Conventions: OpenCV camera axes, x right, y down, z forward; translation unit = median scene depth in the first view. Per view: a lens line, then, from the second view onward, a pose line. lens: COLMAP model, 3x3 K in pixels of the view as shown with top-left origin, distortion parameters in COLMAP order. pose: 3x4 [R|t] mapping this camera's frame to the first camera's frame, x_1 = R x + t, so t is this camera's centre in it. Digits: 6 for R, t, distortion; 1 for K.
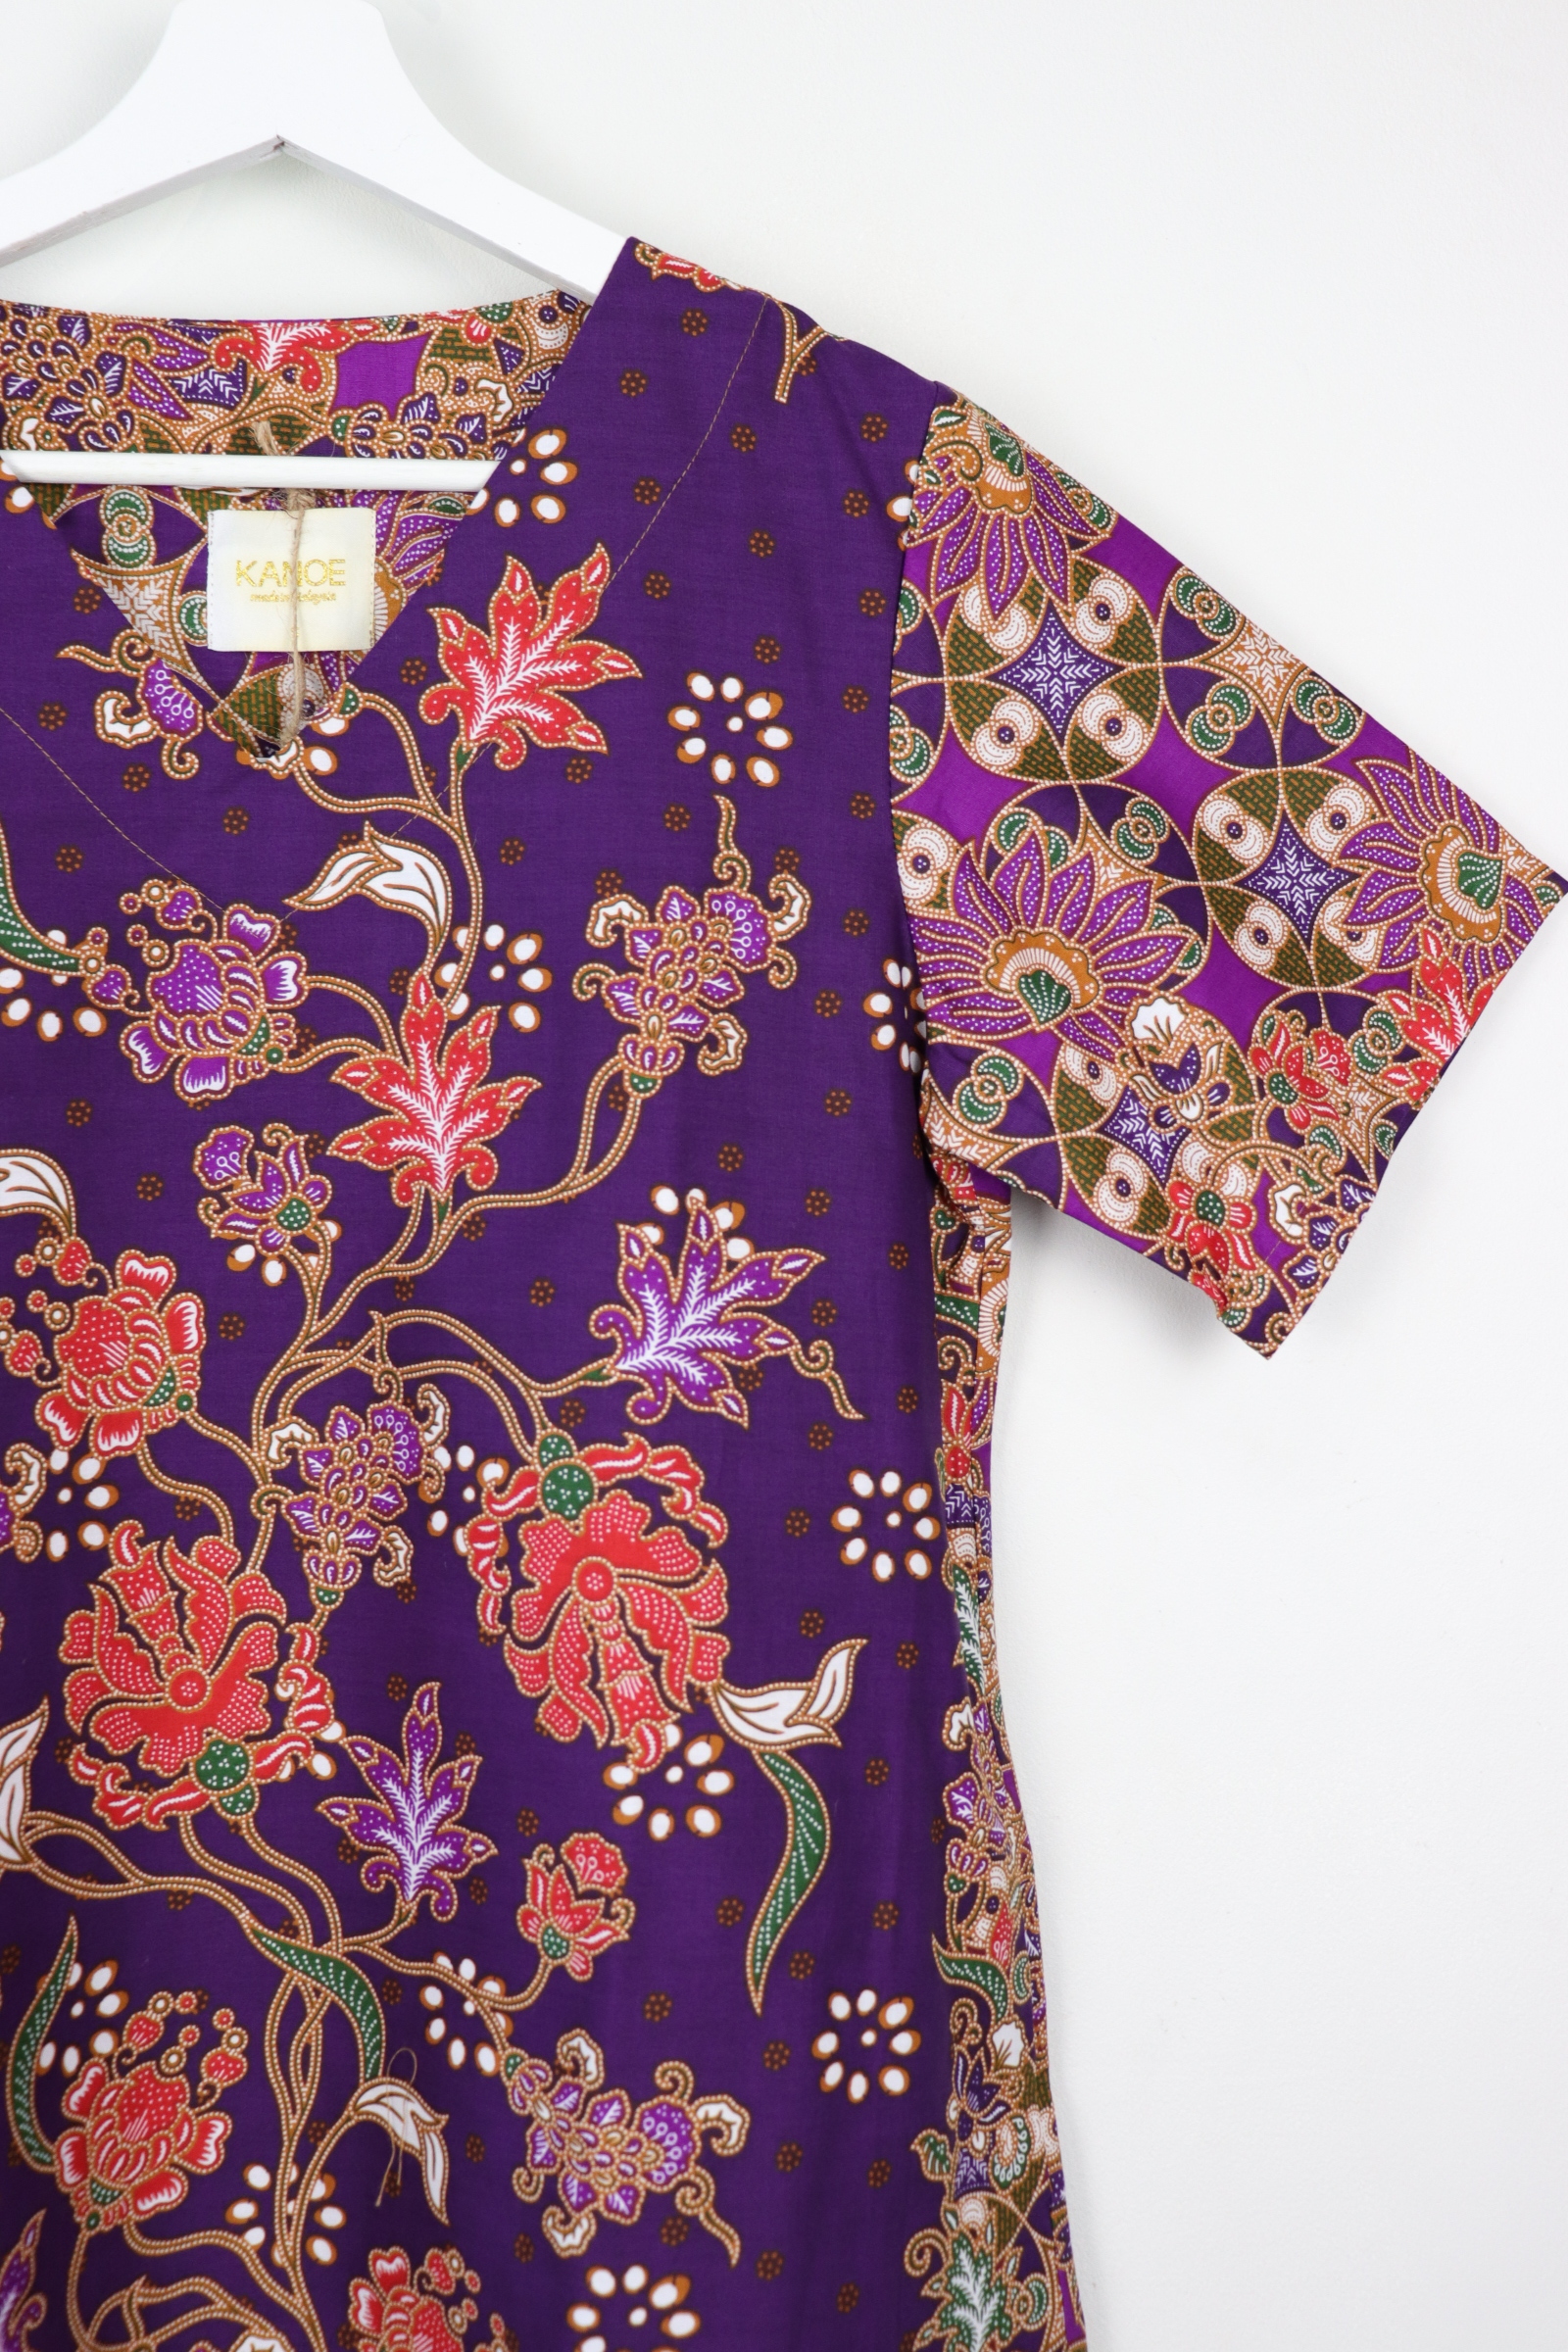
lens RADIAL K [[2428.9, 0, 756.8], [0, 2428.9, 1257.9], [0, 0, 1]] dist [-0.048342, 0.000000]
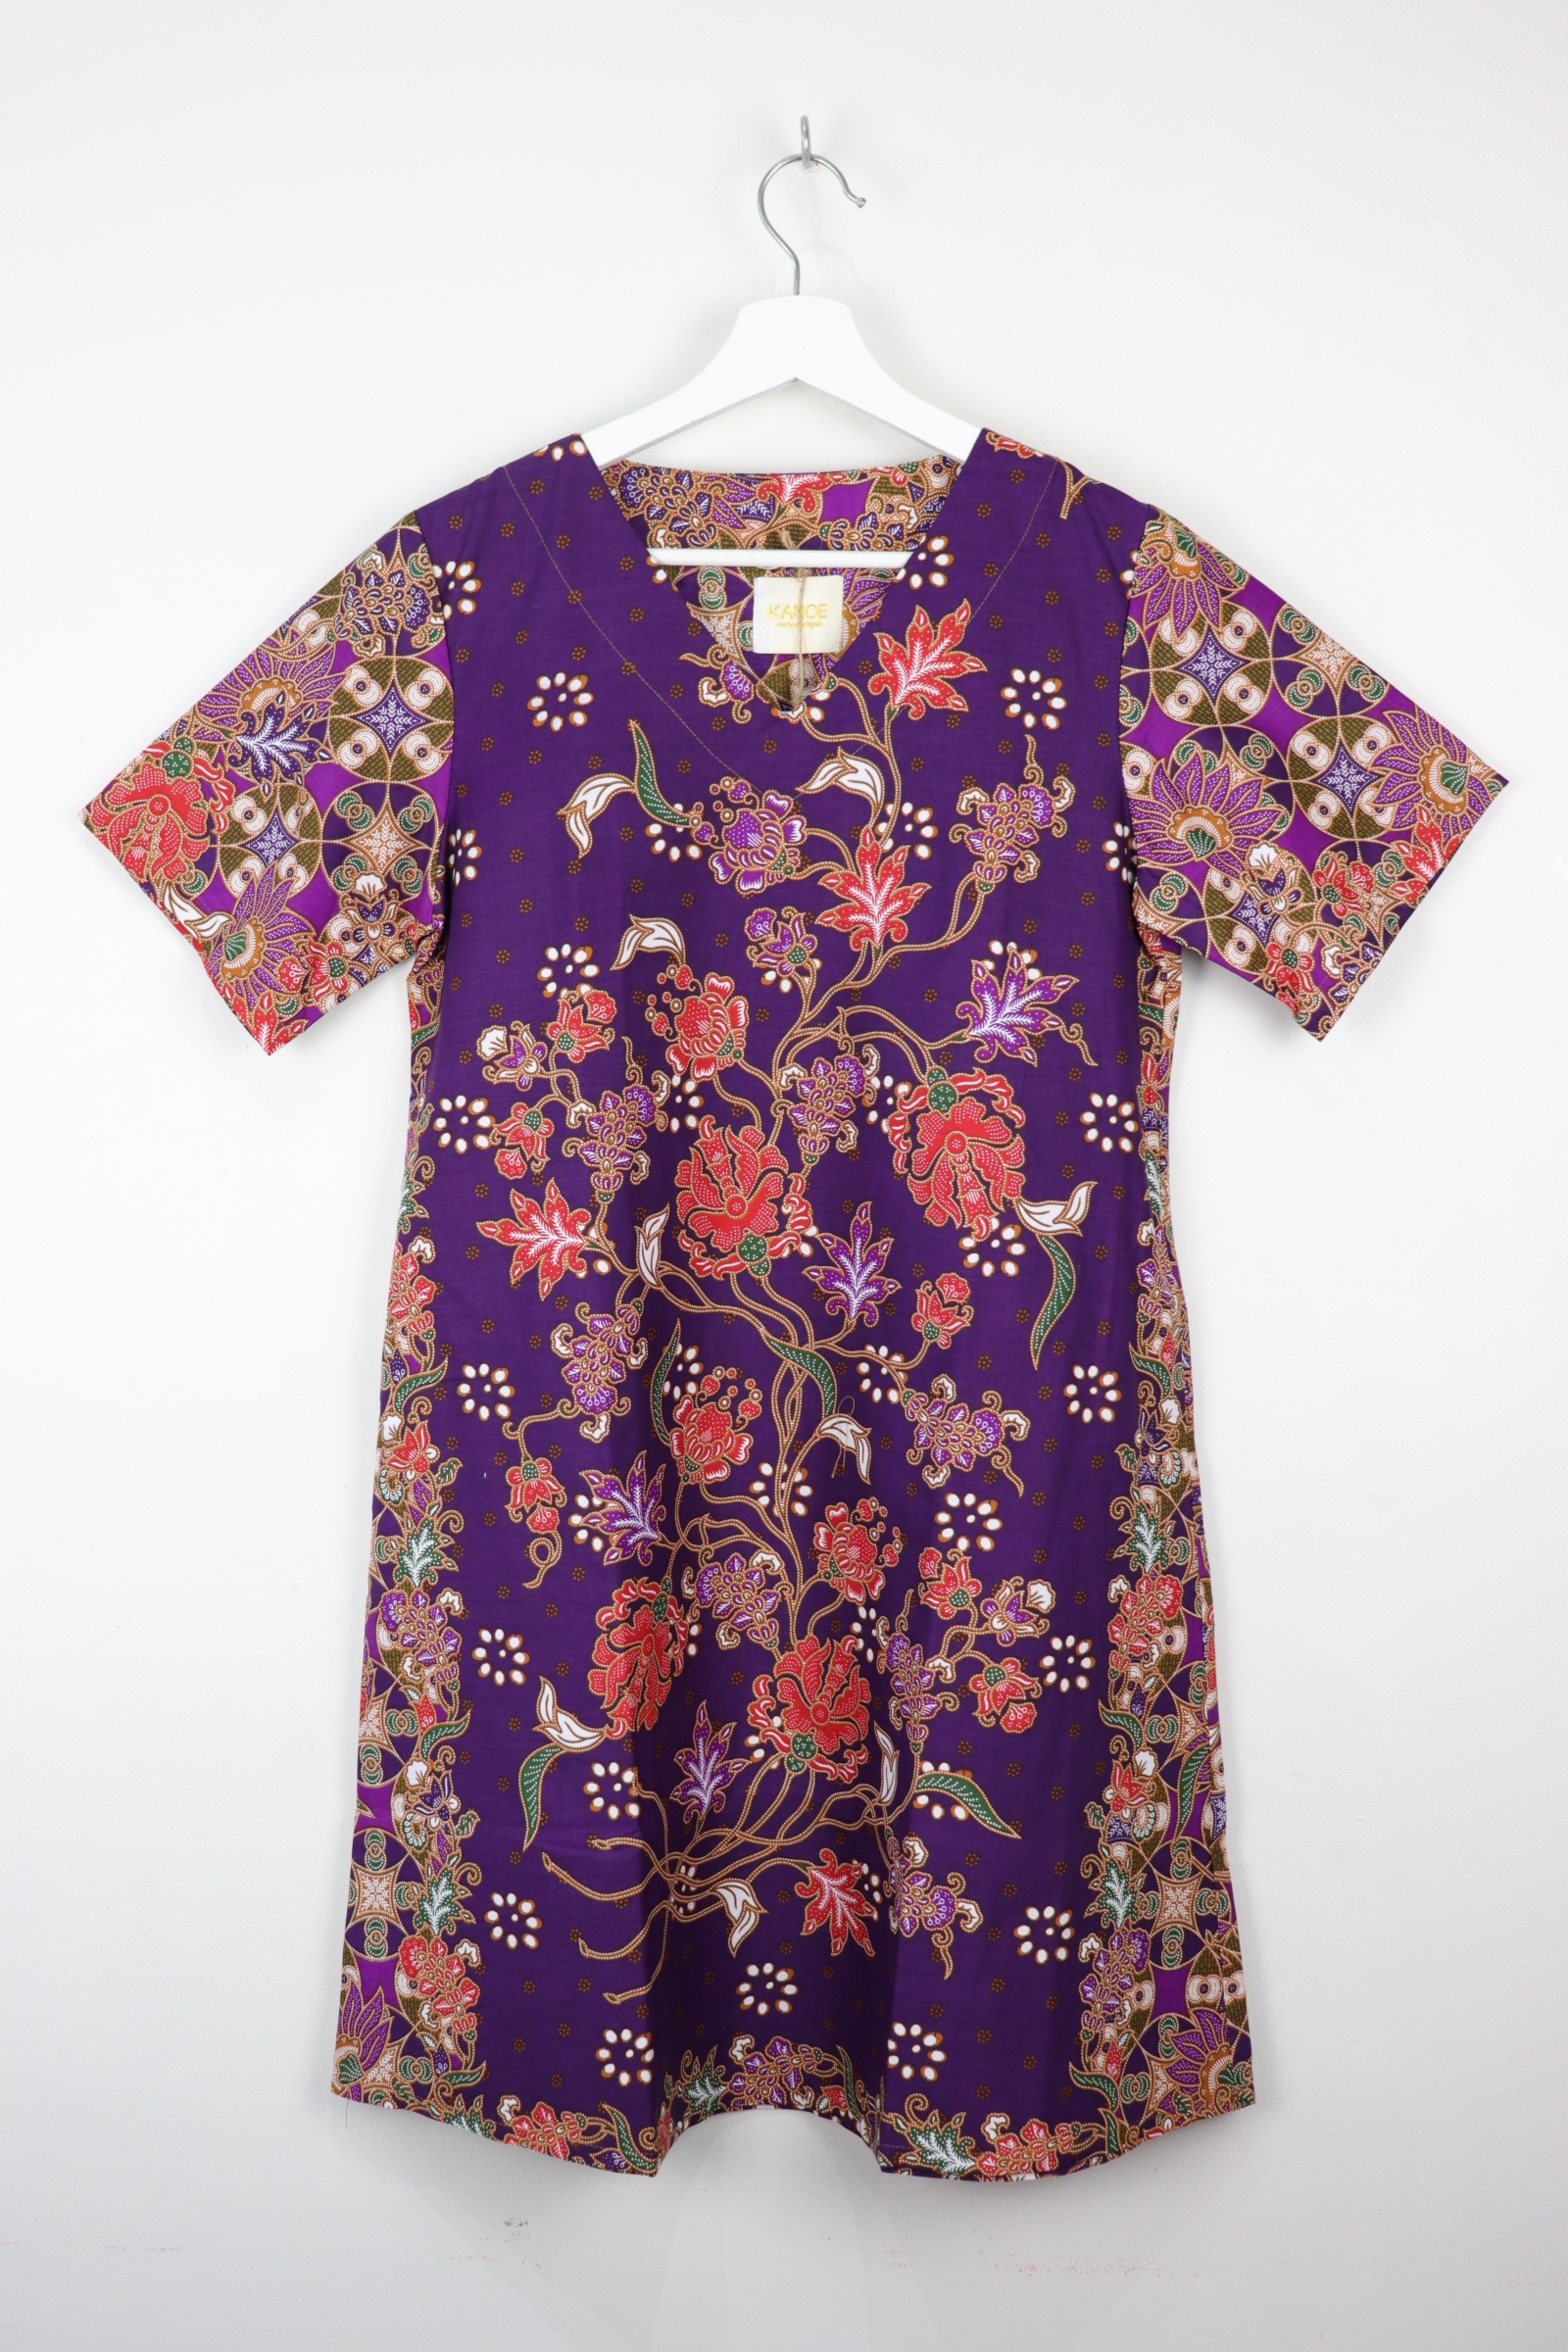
lens RADIAL K [[2428.9, 0, 797.4], [0, 2428.9, 1196.2], [0, 0, 1]] dist [-0.048342, 0.000000]
pose [[0.995564, 0.019353, -0.092080, -0.012747], [-0.015961, 0.999172, 0.037431, 0.098615], [0.092728, -0.035795, 0.995048, -0.887377]]
